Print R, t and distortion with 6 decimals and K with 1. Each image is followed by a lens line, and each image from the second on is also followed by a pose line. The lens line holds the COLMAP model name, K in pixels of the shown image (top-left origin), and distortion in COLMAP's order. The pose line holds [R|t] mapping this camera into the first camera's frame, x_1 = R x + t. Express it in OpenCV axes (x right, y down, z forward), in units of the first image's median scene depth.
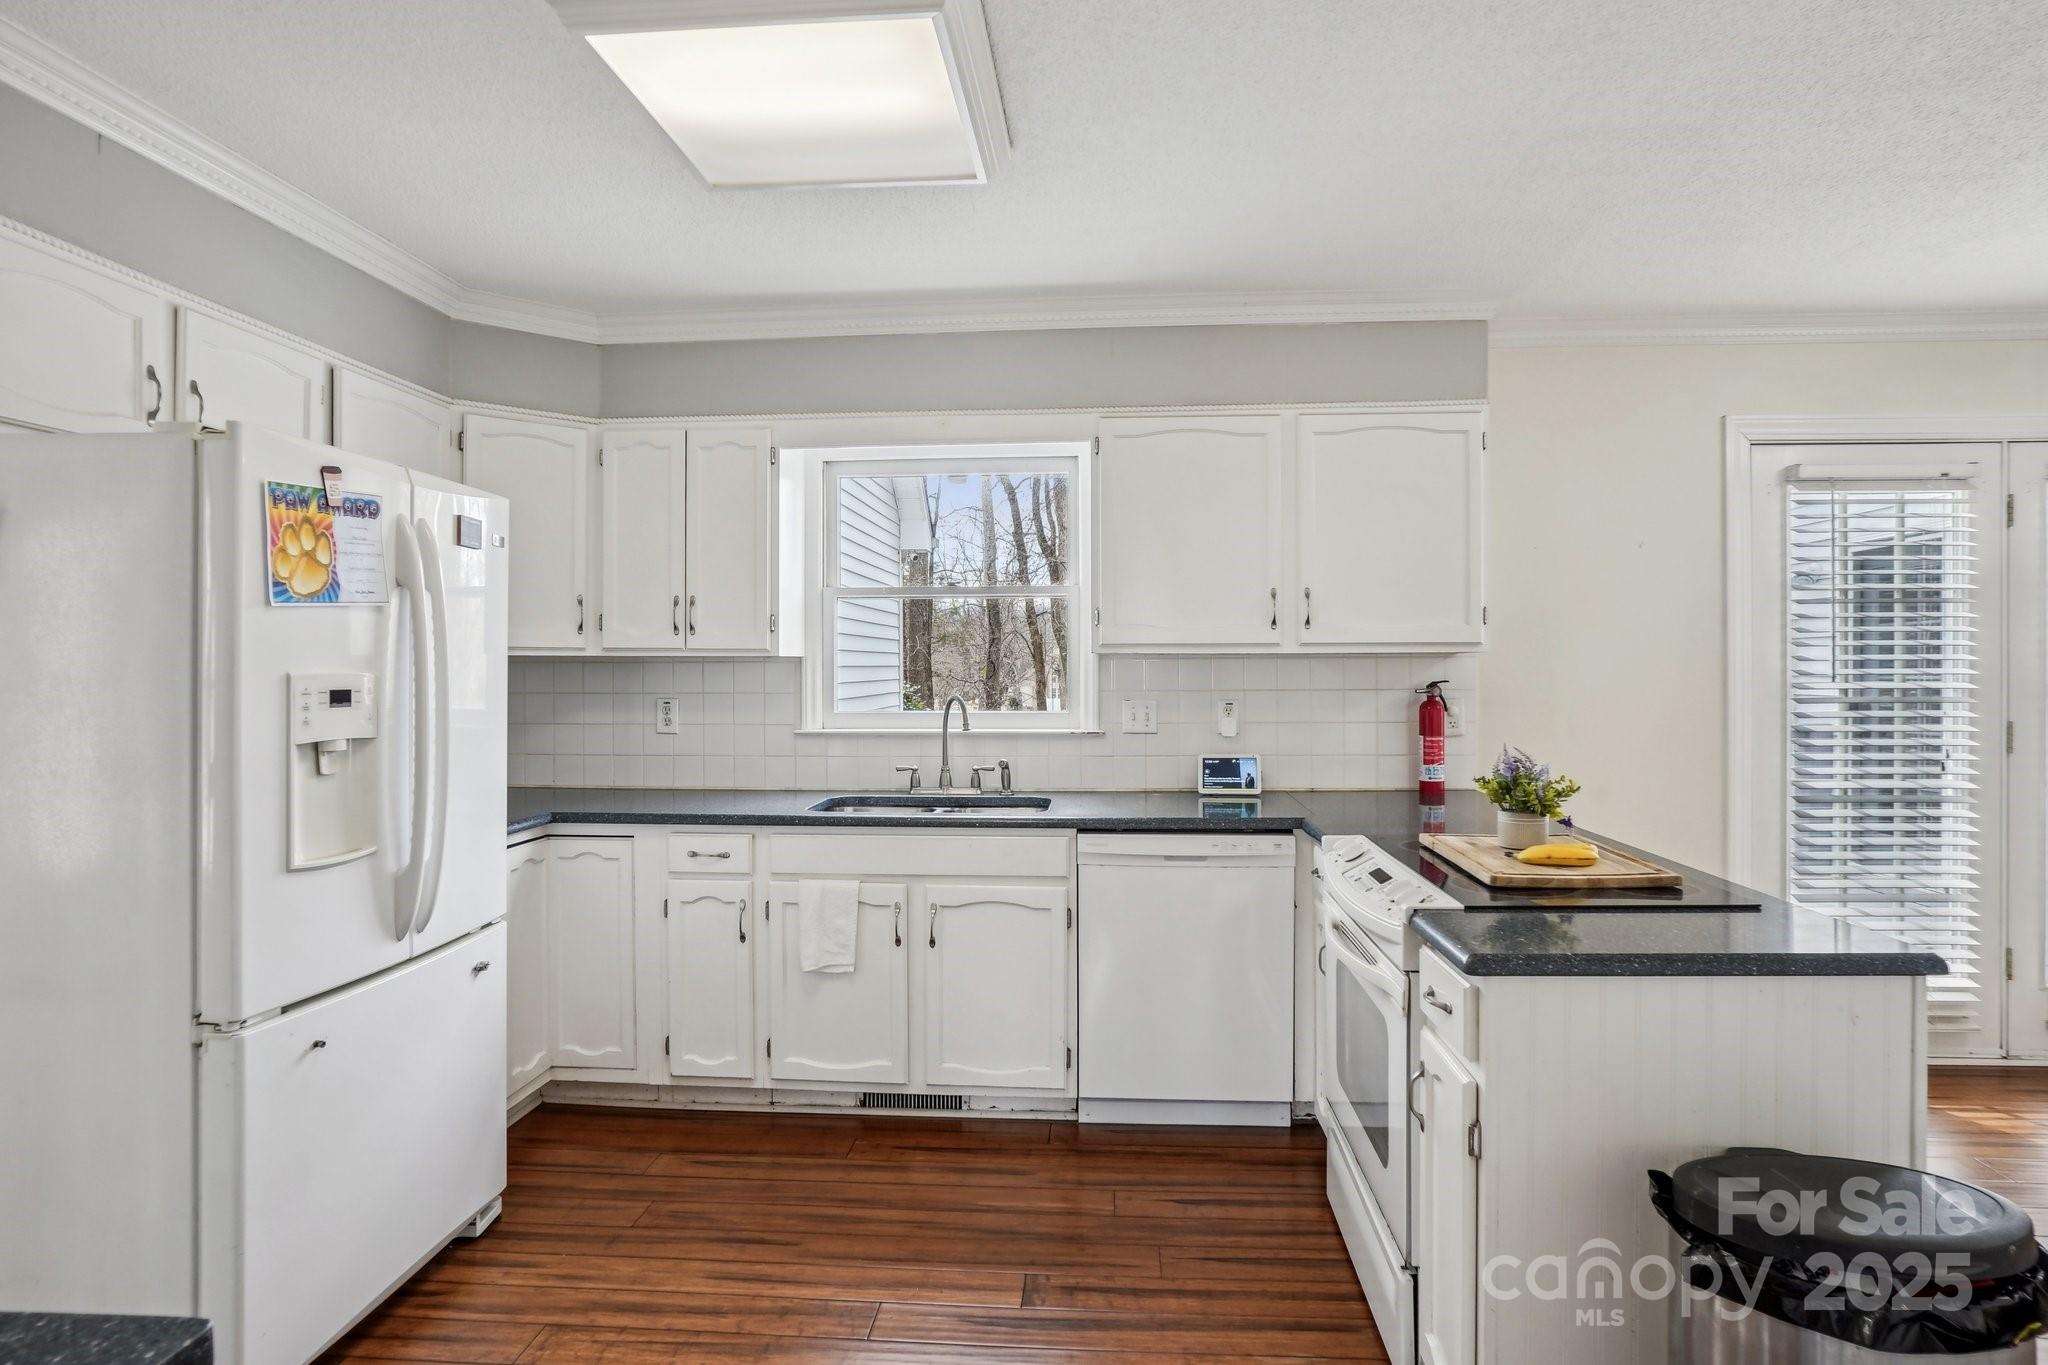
lens RADIAL K [[1085.6, 0, 1033.5], [0, 1085.6, 659.9], [0, 0, 1]] dist [-0.034955, 0.000312]
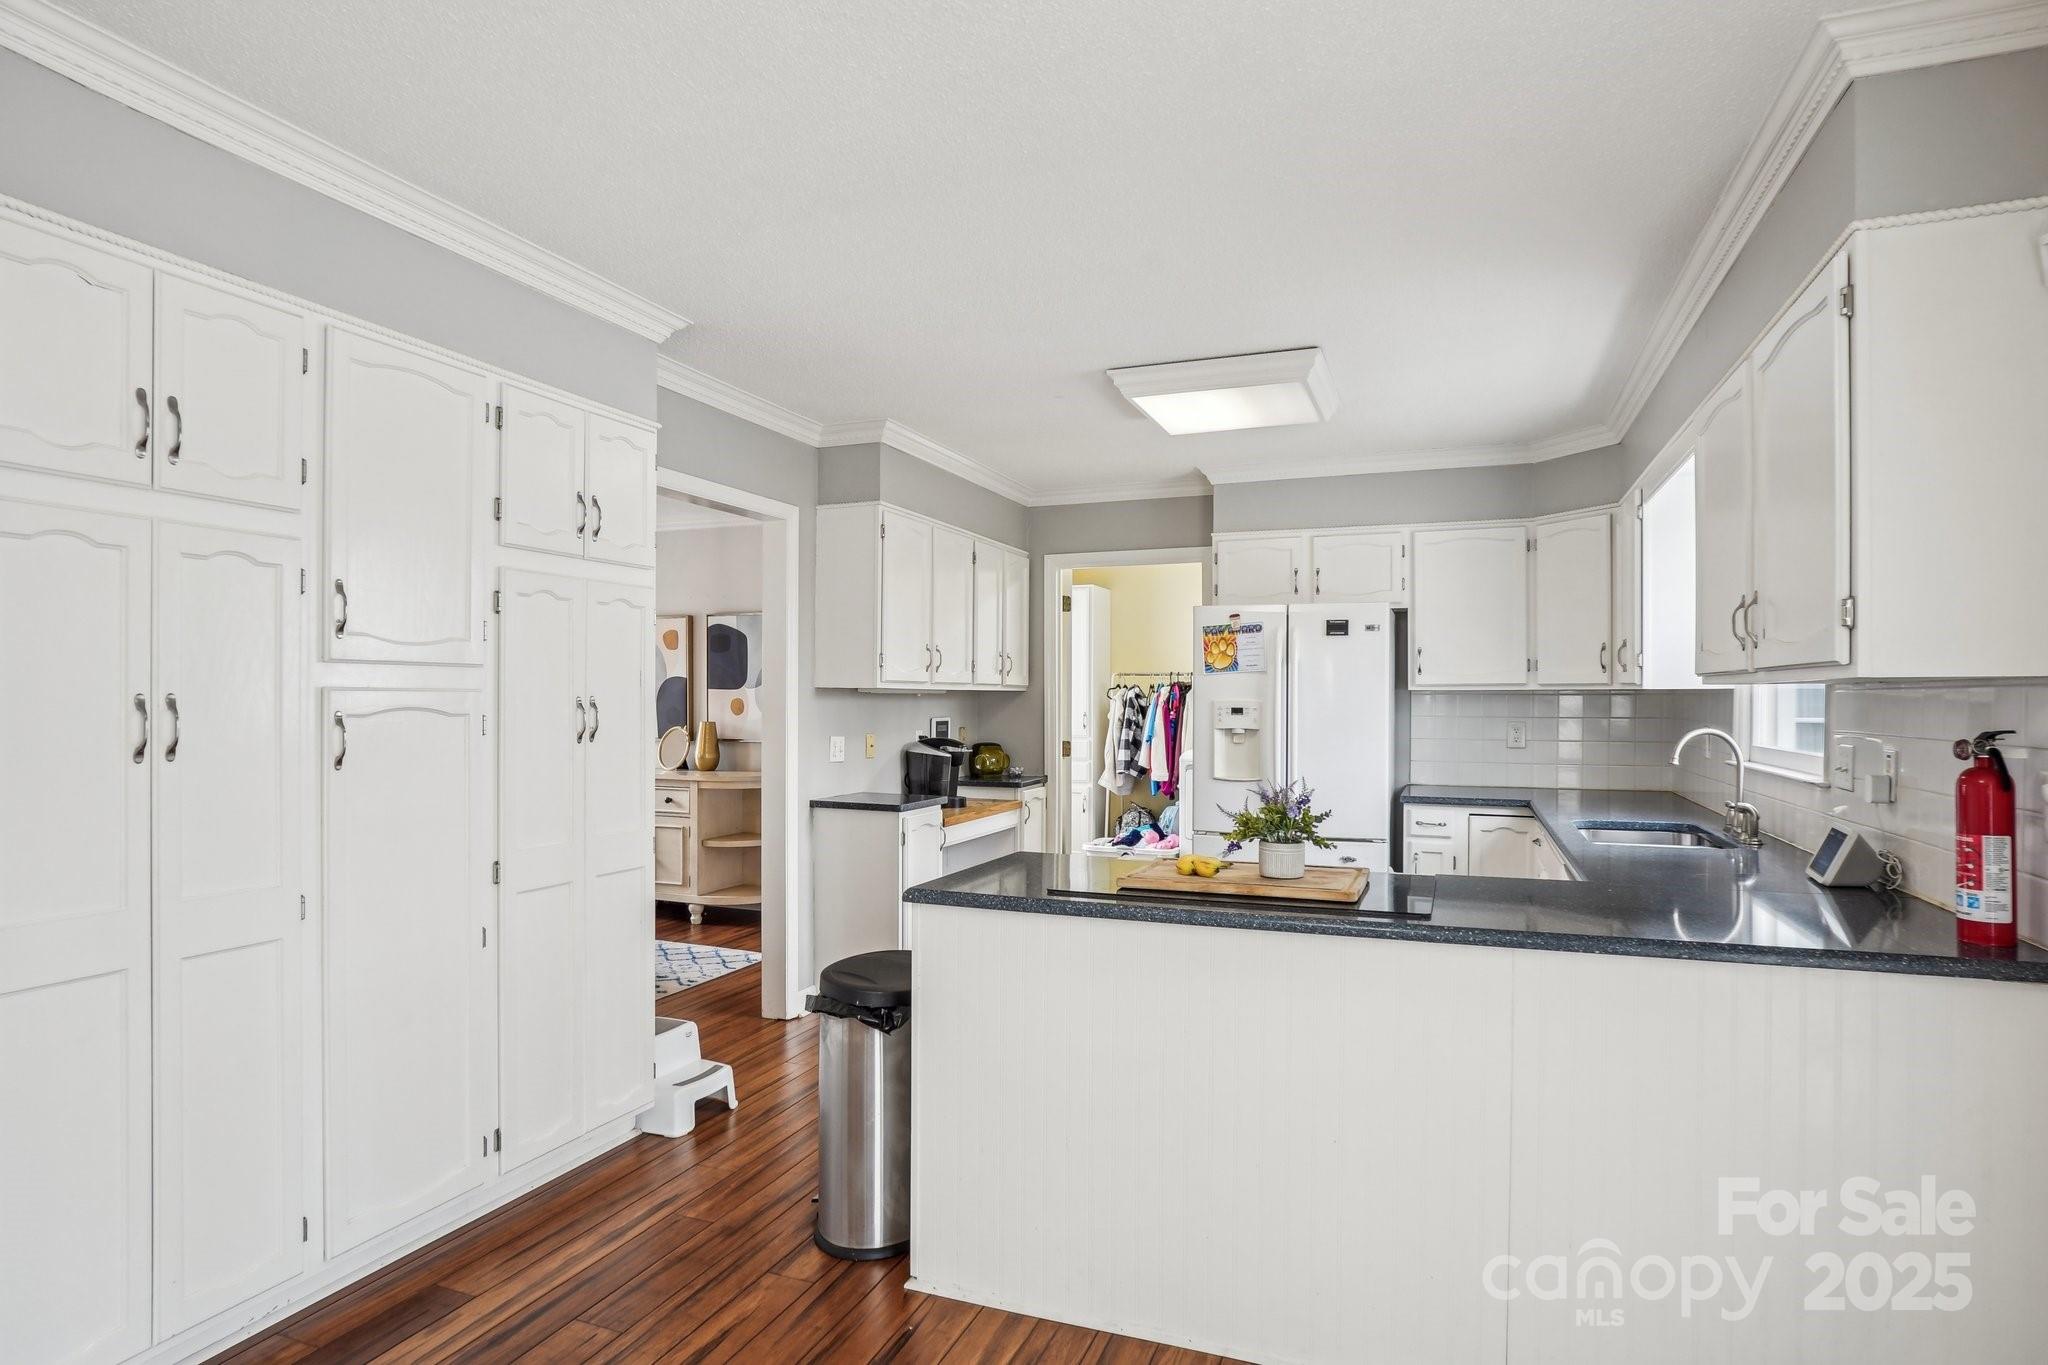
lens RADIAL K [[1091.8, 0, 1025.8], [0, 1091.8, 676.3], [0, 0, 1]] dist [-0.029367, 0.002807]
pose [[-0.285890, -0.015507, -0.958137, 1.107010], [0.005433, 0.999827, -0.017803, -0.000661], [0.958247, -0.010295, -0.285756, 0.759565]]
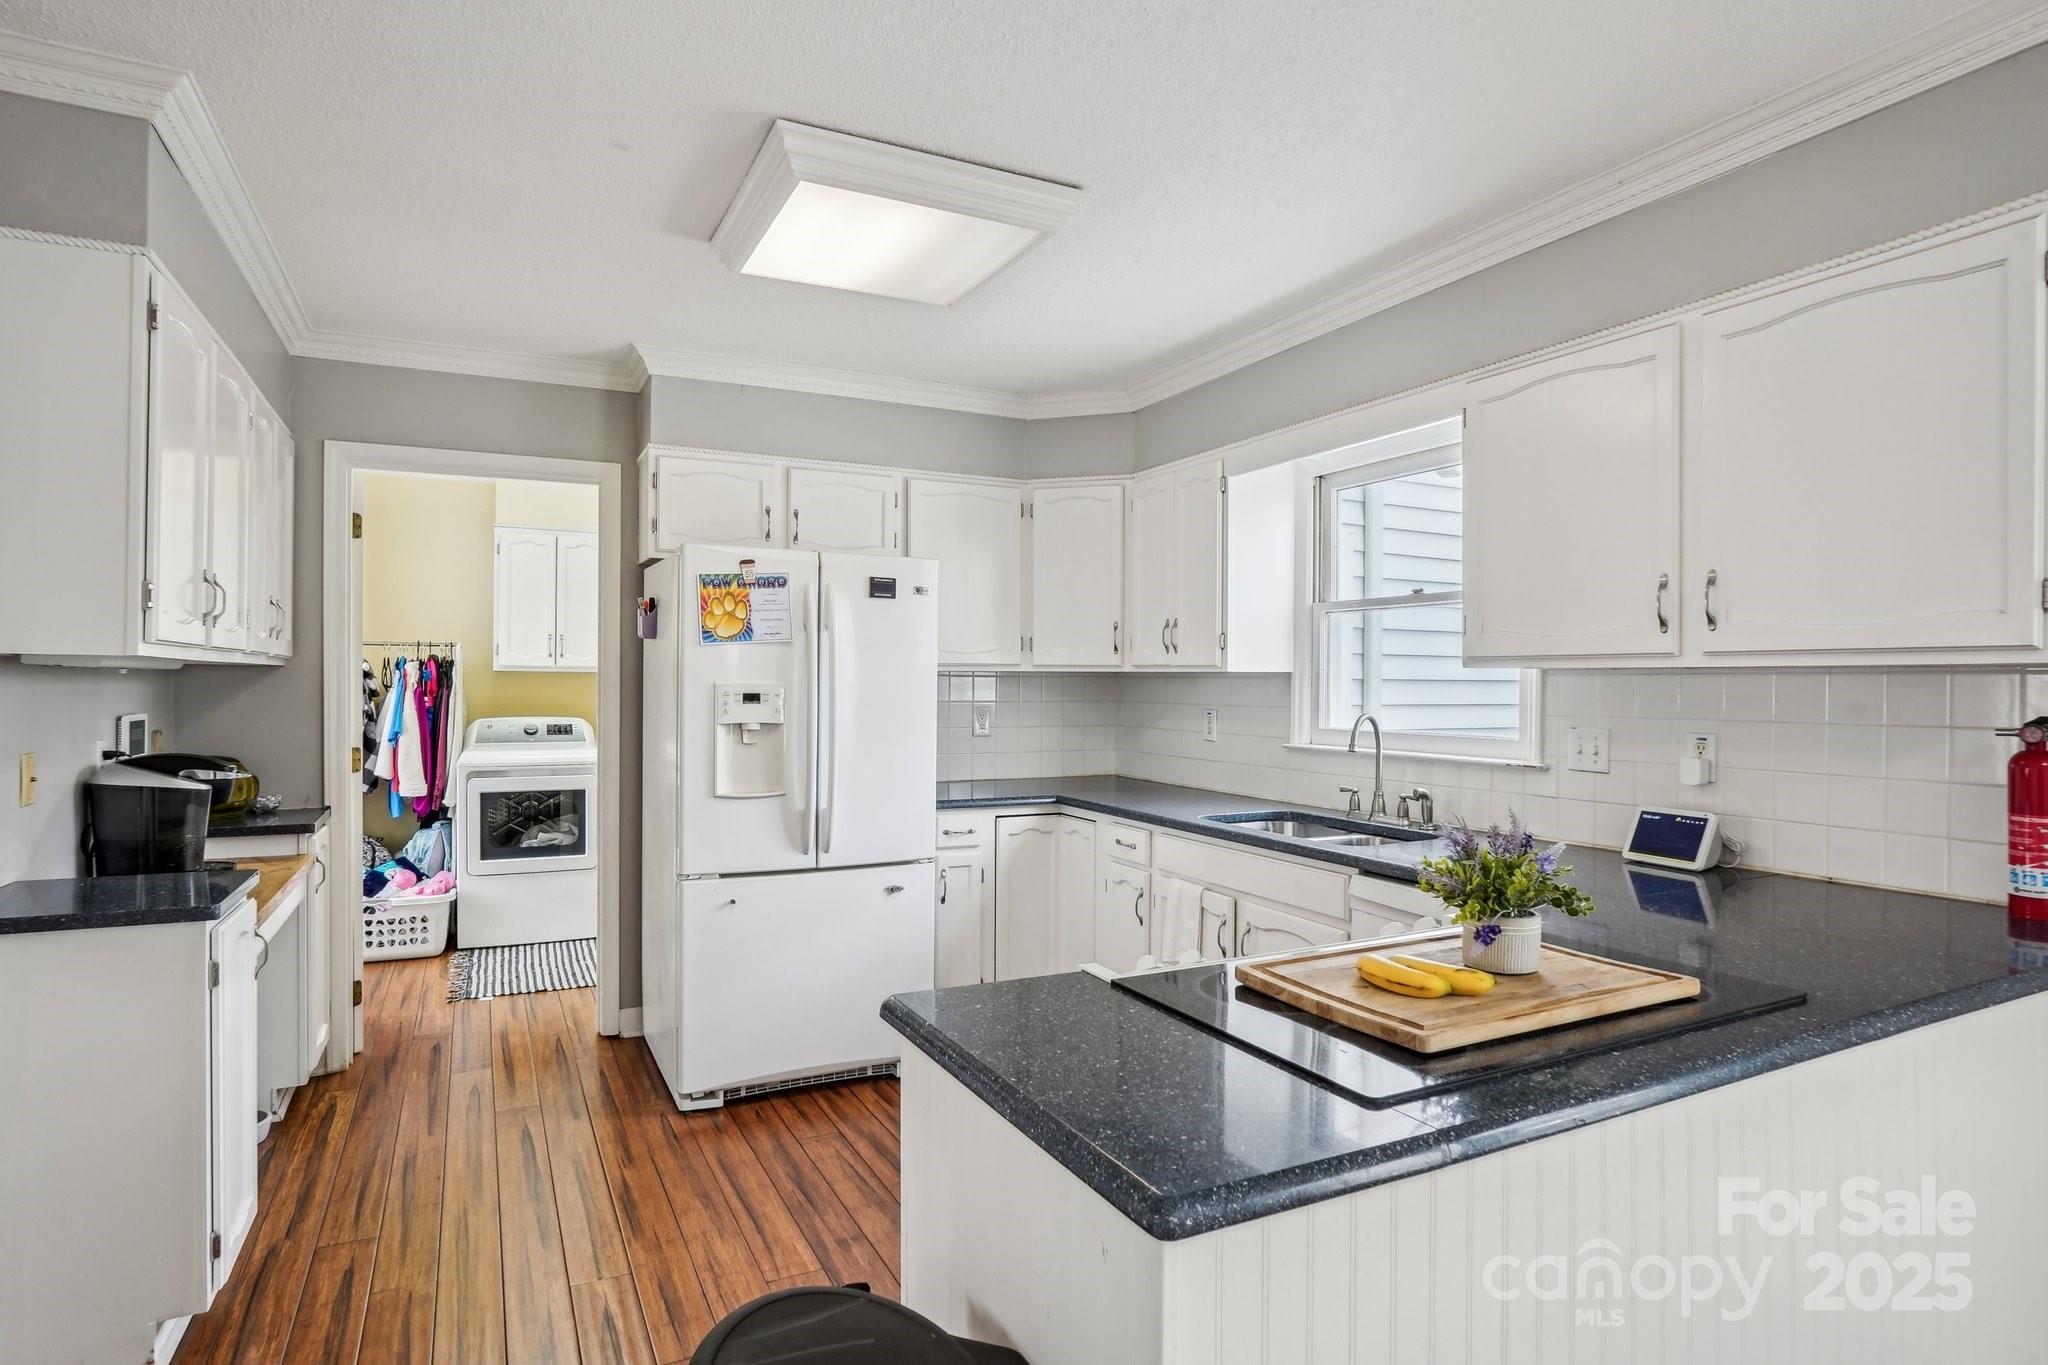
lens RADIAL K [[1091.8, 0, 1025.8], [0, 1091.8, 676.3], [0, 0, 1]] dist [-0.029367, 0.002807]
pose [[0.515779, 0.001745, -0.856720, 0.627949], [-0.001012, 0.999998, 0.001428, -0.000760], [0.856721, 0.000130, 0.515780, 0.299613]]
